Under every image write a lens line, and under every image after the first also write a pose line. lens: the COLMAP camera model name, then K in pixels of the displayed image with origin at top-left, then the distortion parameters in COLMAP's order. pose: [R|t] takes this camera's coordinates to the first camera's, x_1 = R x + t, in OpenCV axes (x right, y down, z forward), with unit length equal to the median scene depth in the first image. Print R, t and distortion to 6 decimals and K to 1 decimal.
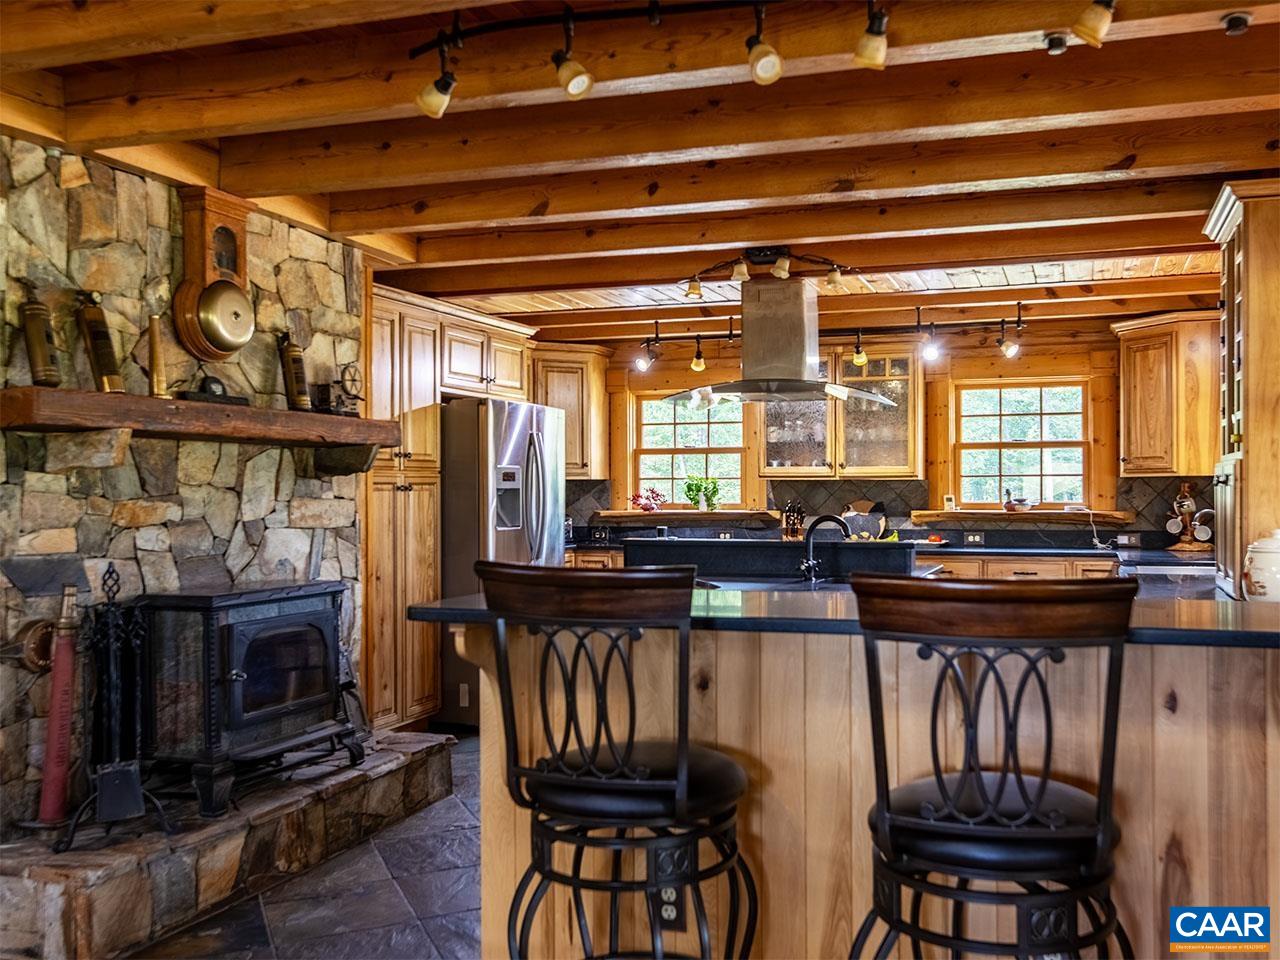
lens RADIAL K [[1172.0, 0, 680.8], [0, 1172.0, 488.3], [0, 0, 1]] dist [0.003066, -0.011172]
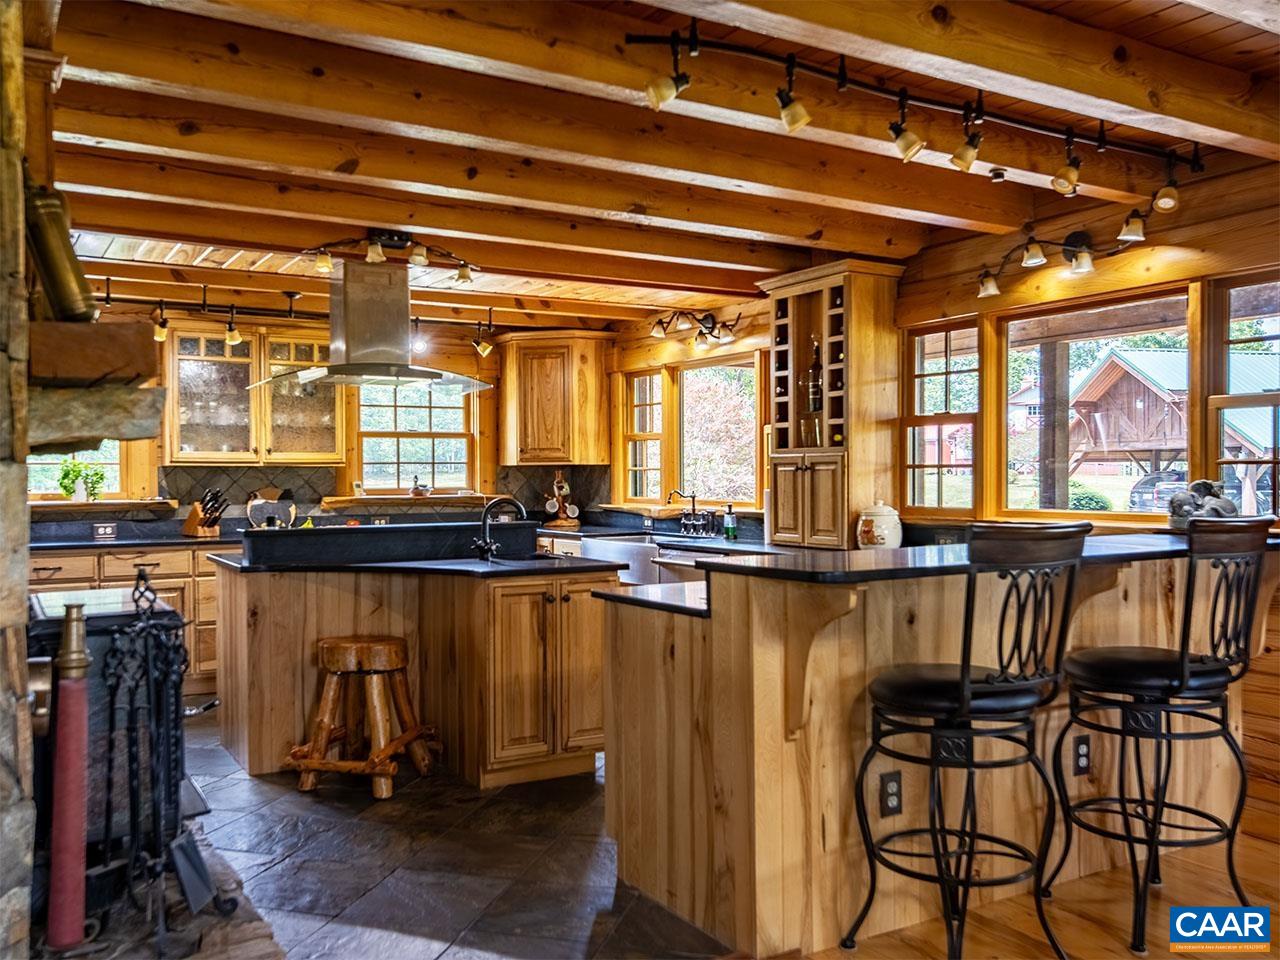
lens RADIAL K [[1172.0, 0, 680.8], [0, 1172.0, 488.3], [0, 0, 1]] dist [0.003066, -0.011172]
pose [[0.626960, -0.008055, 0.779010, -0.420174], [0.001911, 0.999959, 0.008802, 0.003414], [-0.779049, -0.004030, 0.626950, 0.139919]]
